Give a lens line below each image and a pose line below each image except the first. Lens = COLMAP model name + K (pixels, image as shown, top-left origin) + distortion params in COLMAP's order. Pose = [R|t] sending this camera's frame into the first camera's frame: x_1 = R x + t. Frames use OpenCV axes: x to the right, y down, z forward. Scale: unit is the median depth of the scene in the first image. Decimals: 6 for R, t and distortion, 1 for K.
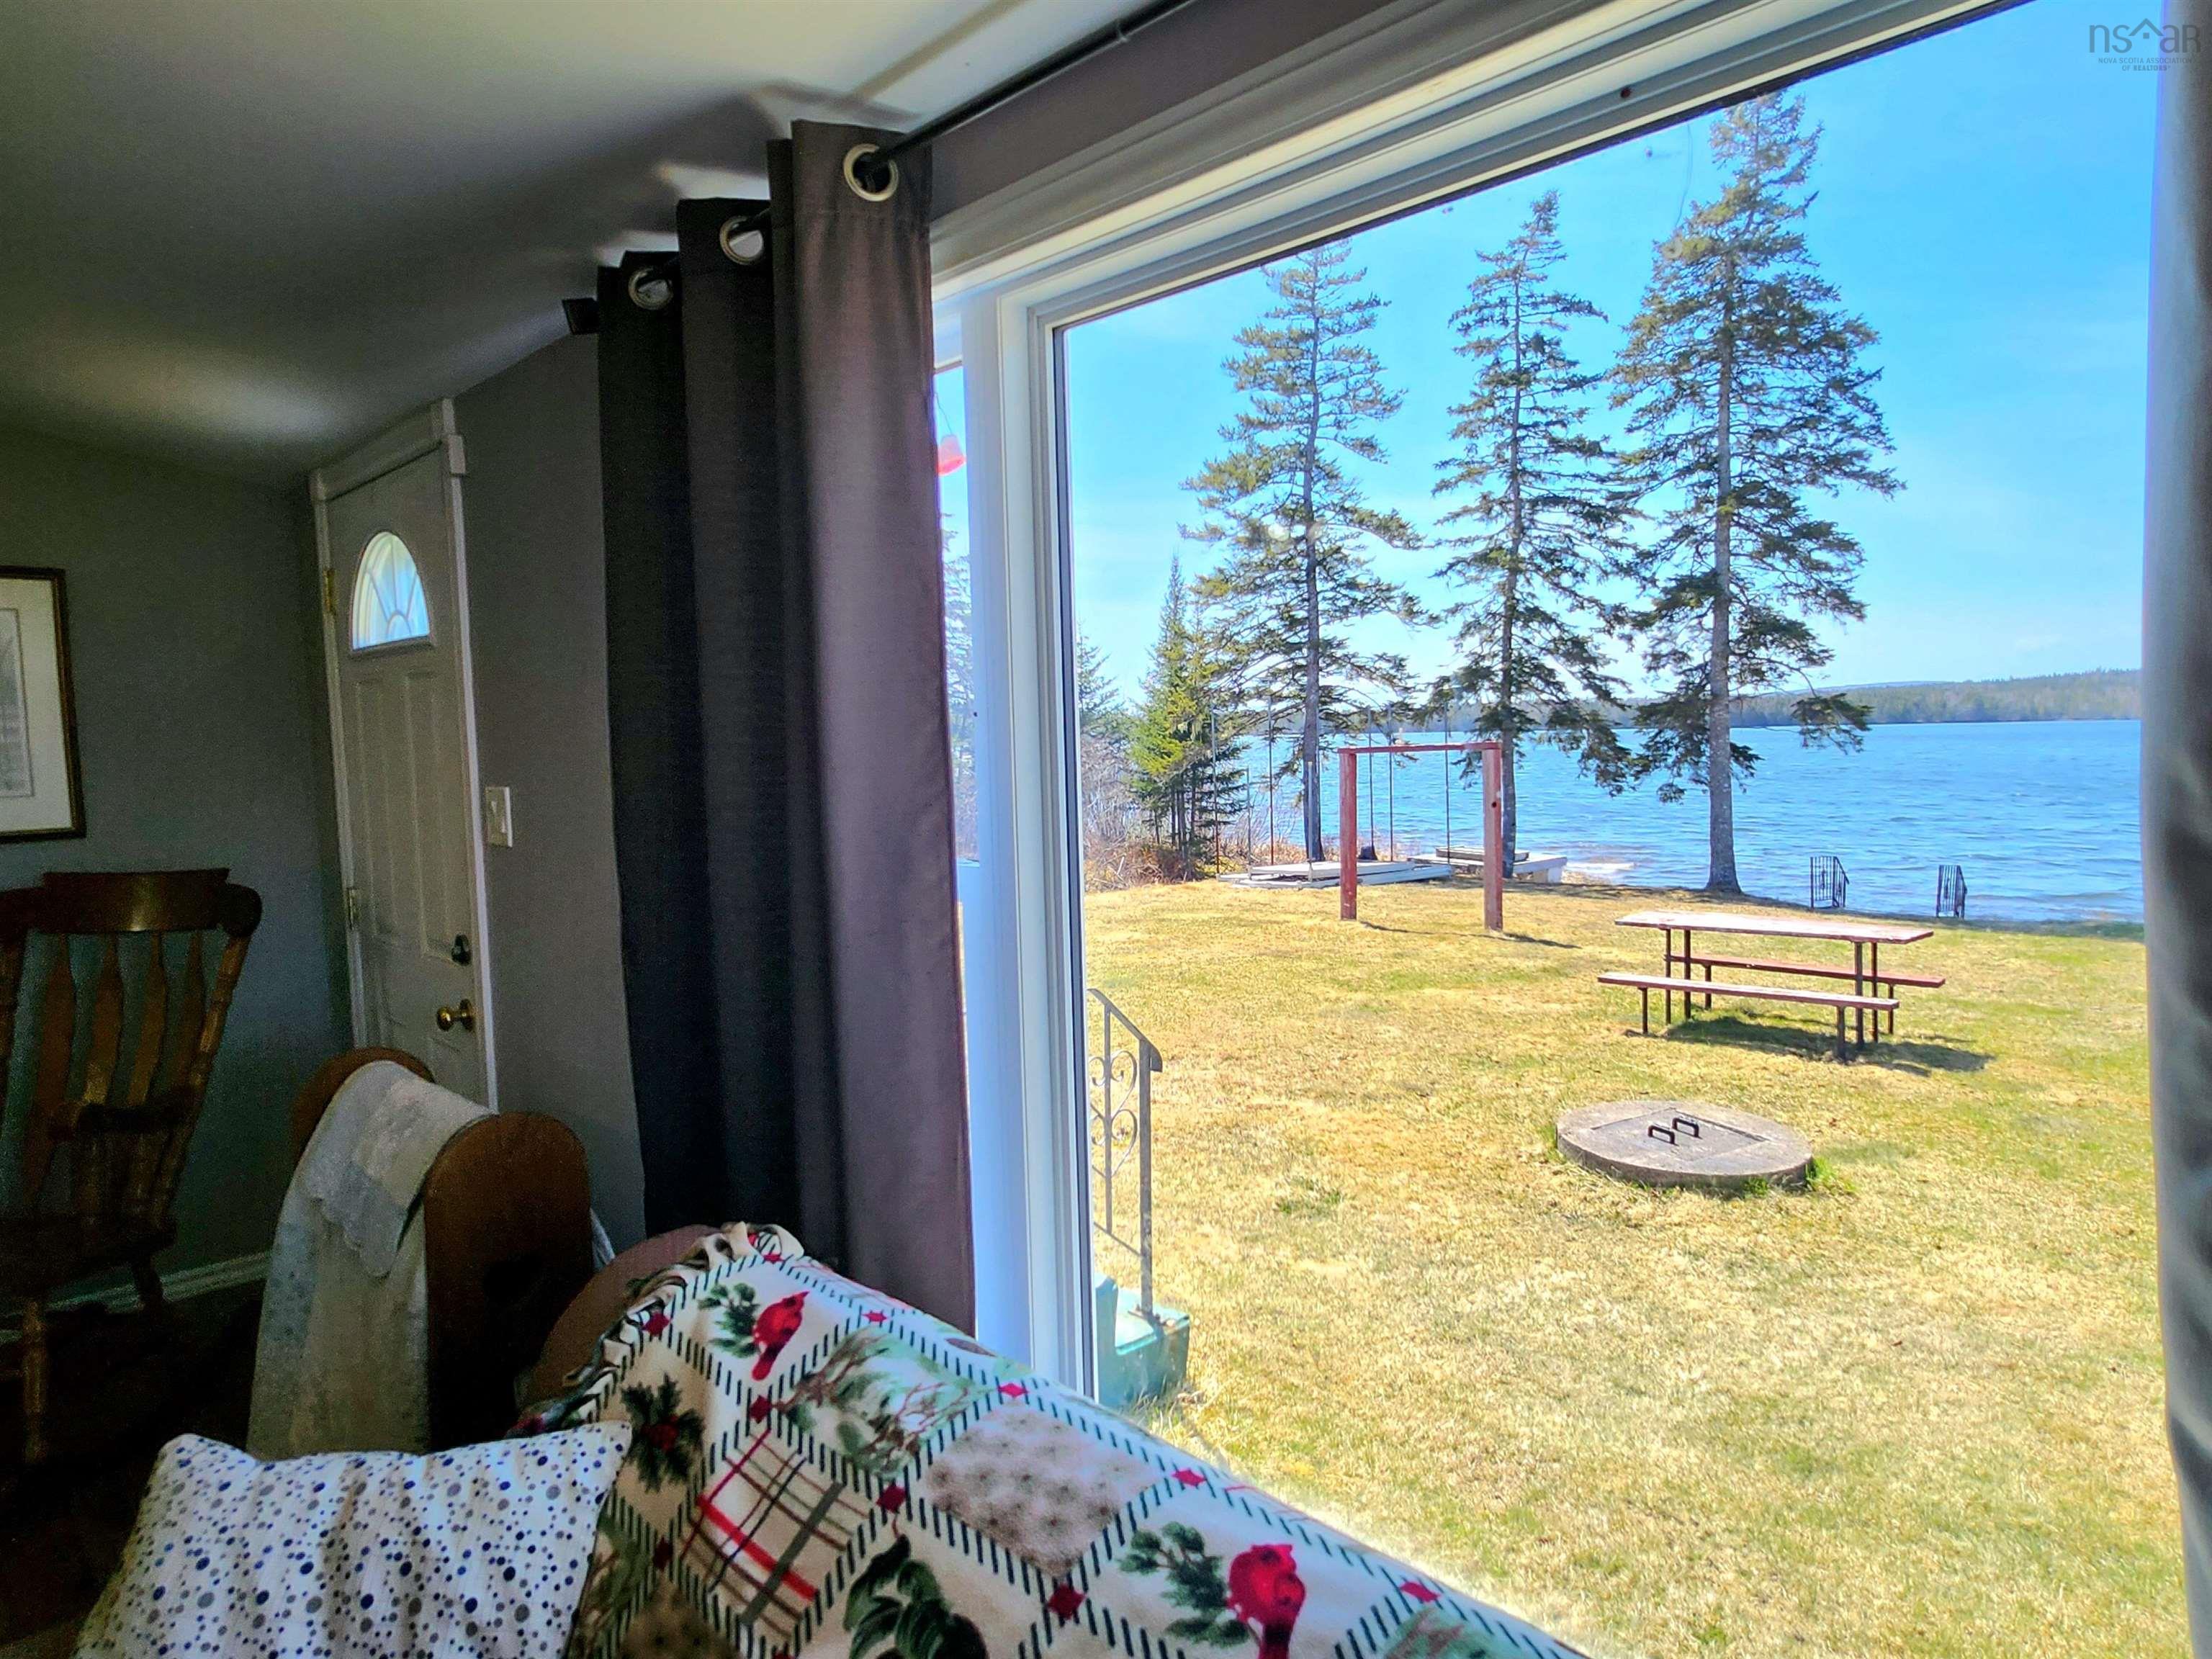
lens RADIAL K [[1316.4, 0, 1092.6], [0, 1316.4, 818.8], [0, 0, 1]] dist [0.002654, -0.000706]
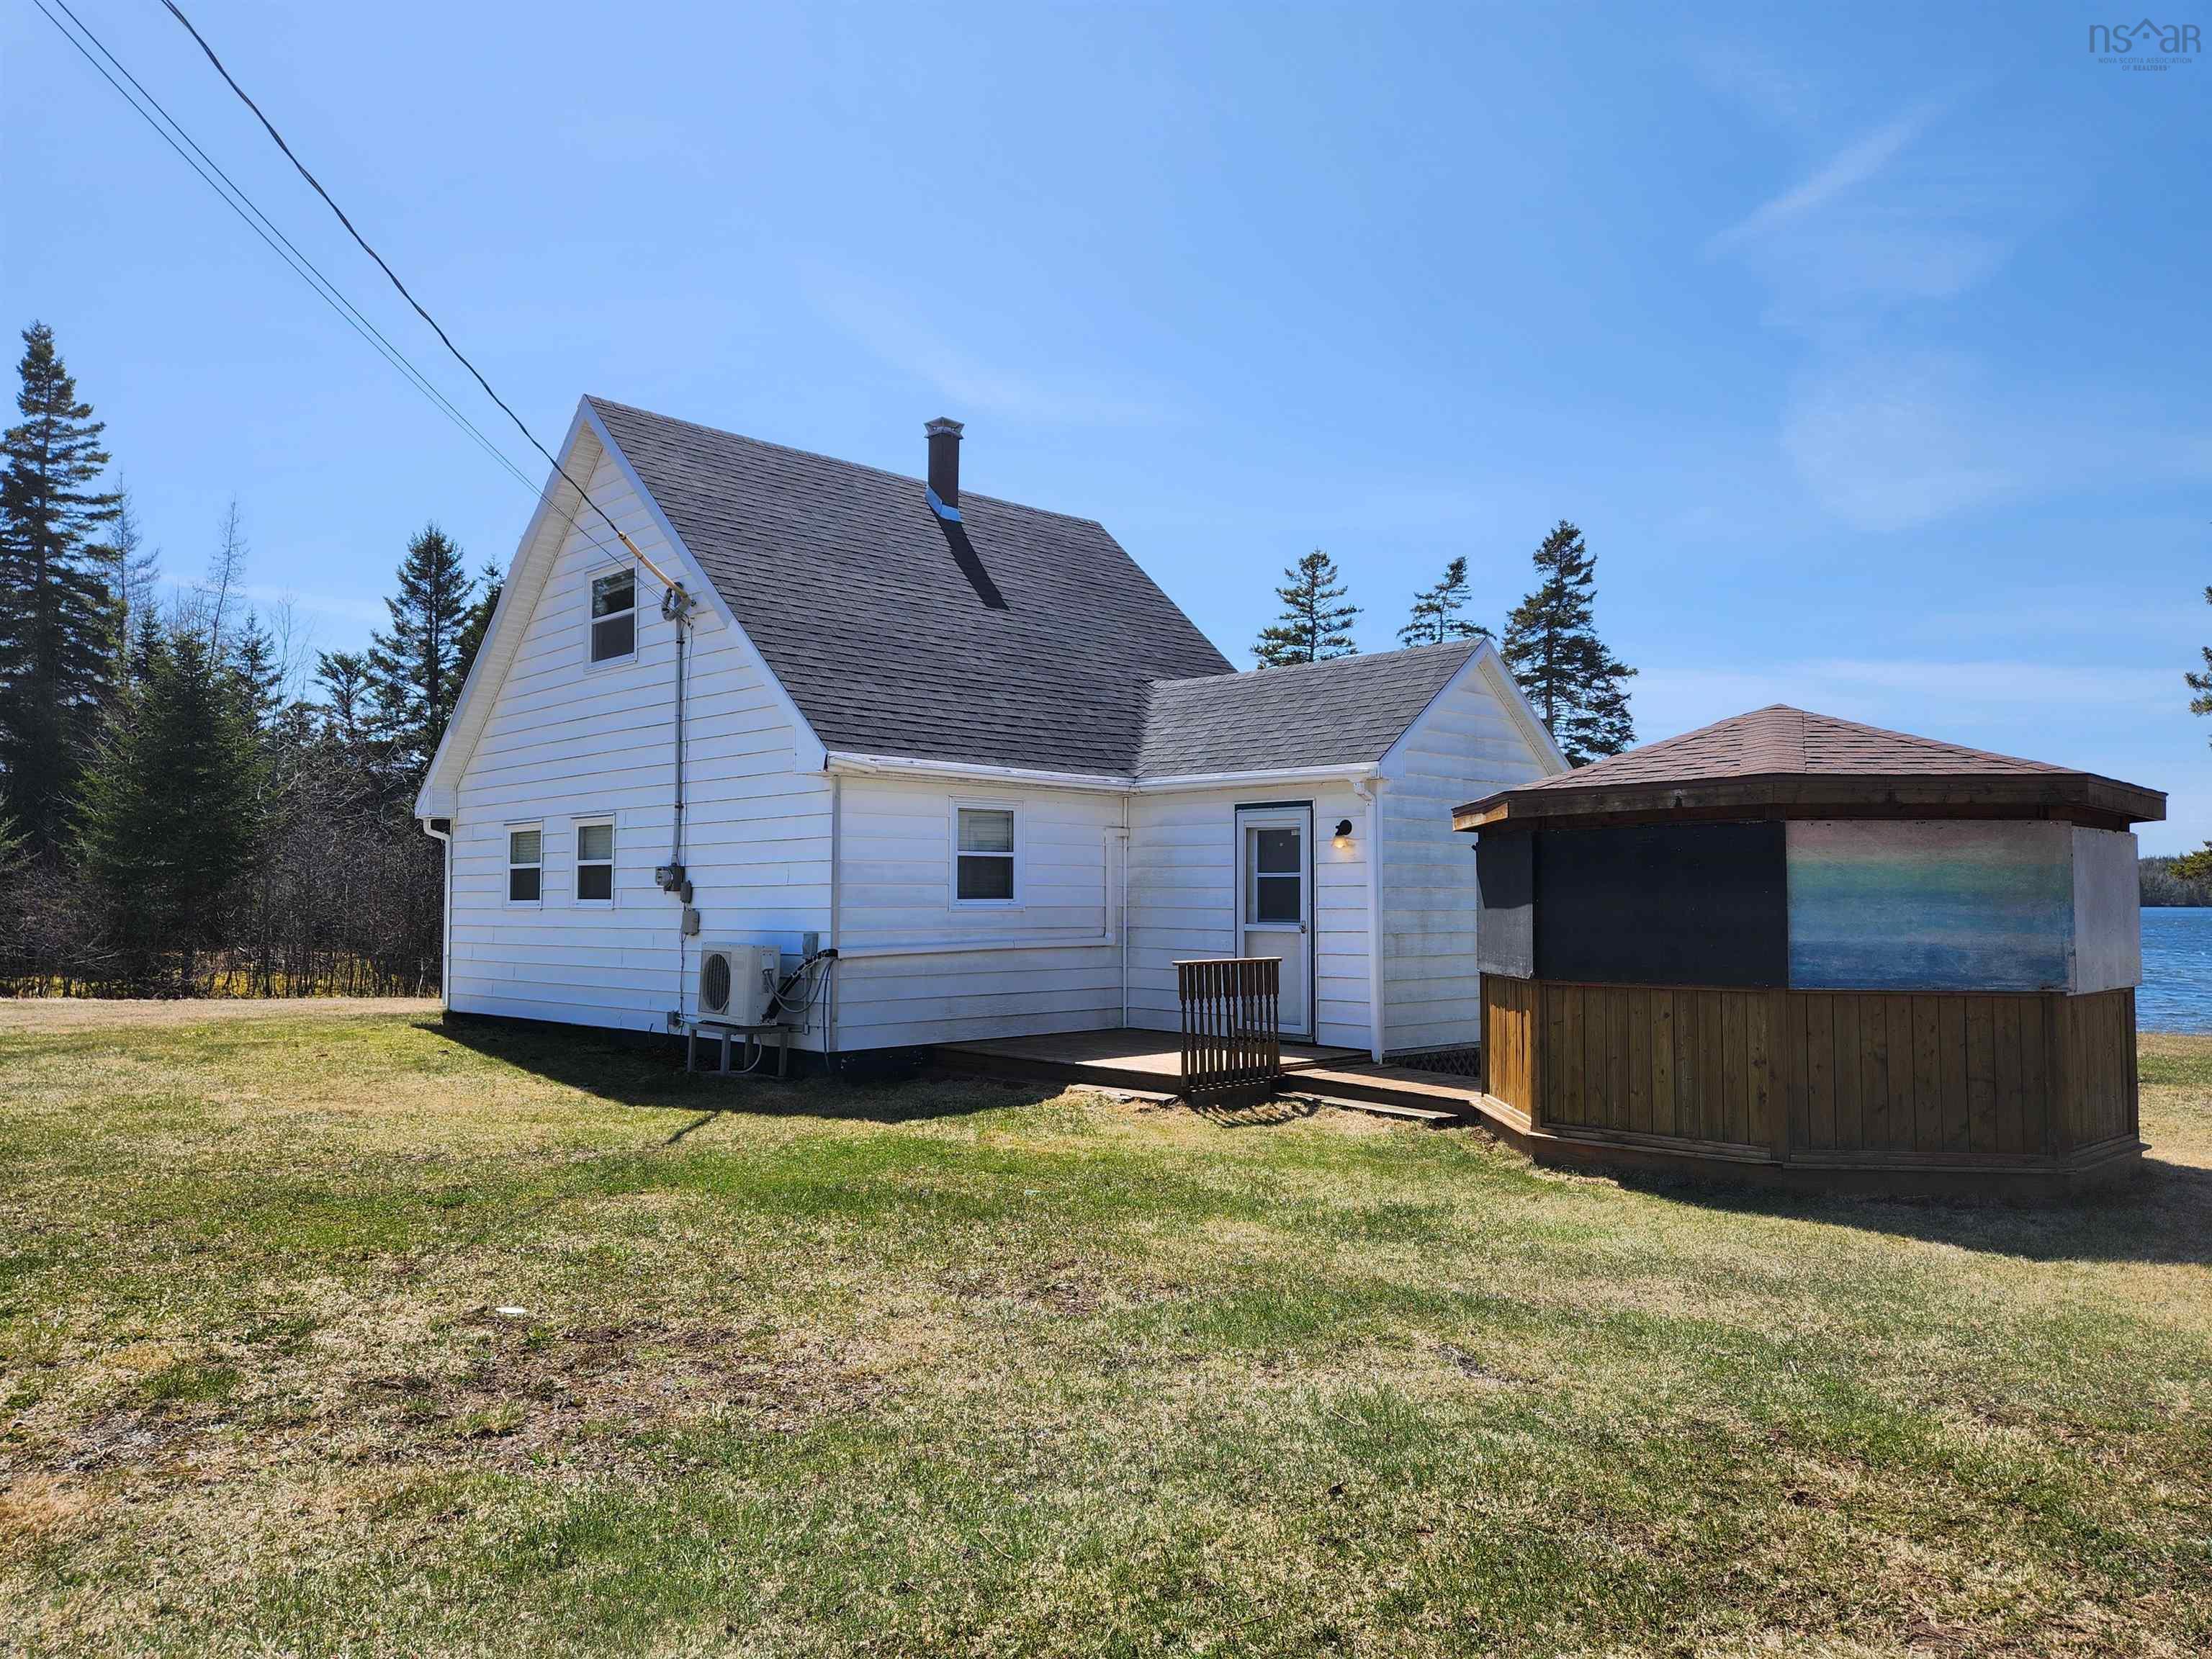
lens RADIAL K [[1489.9, 0, 1108.2], [0, 1489.9, 820.9], [0, 0, 1]] dist [0.015236, -0.026590]
pose [[0.999555, 0.023249, 0.018707, -0.097274], [-0.020636, 0.991368, -0.129477, 0.073792], [-0.021555, 0.129033, 0.991406, -0.703289]]
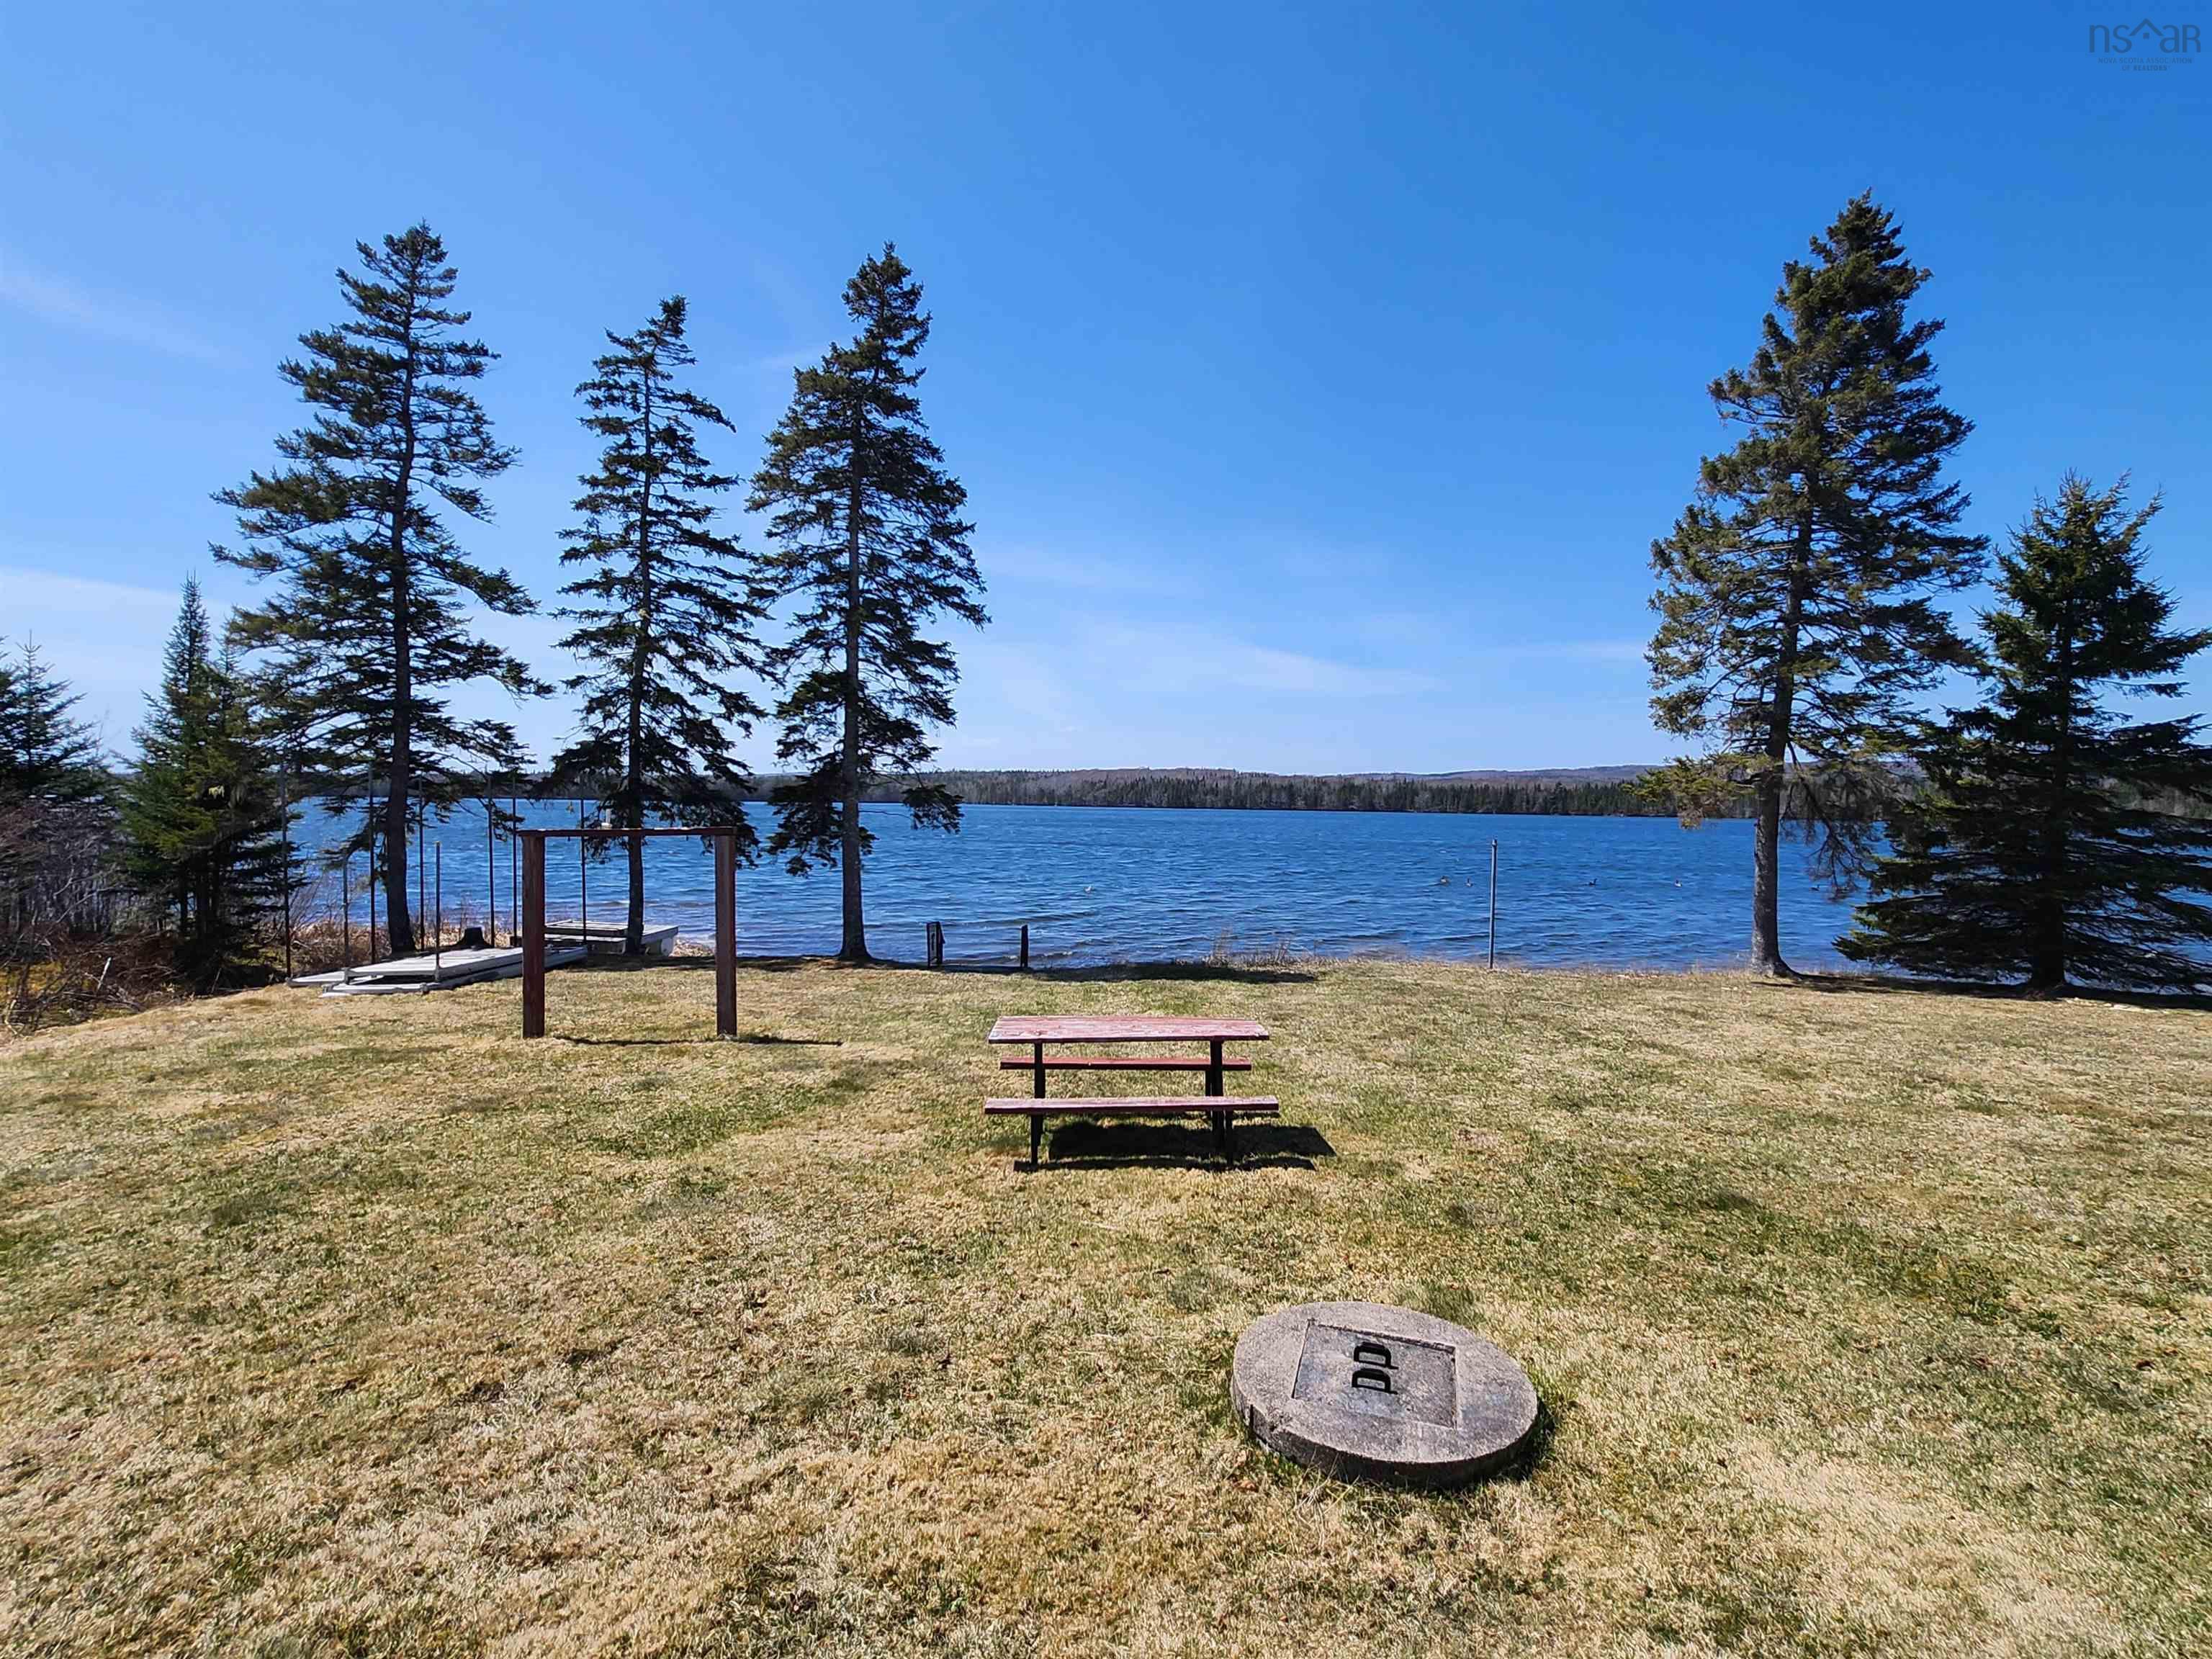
lens RADIAL K [[1100.4, 0, 1121.4], [0, 1100.4, 822.6], [0, 0, 1]] dist [-0.001964, -0.002485]
pose [[0.695689, 0.013959, 0.718207, -0.031335], [0.020678, 0.999008, -0.039446, -0.014798], [-0.718045, 0.042293, 0.694710, 0.152115]]
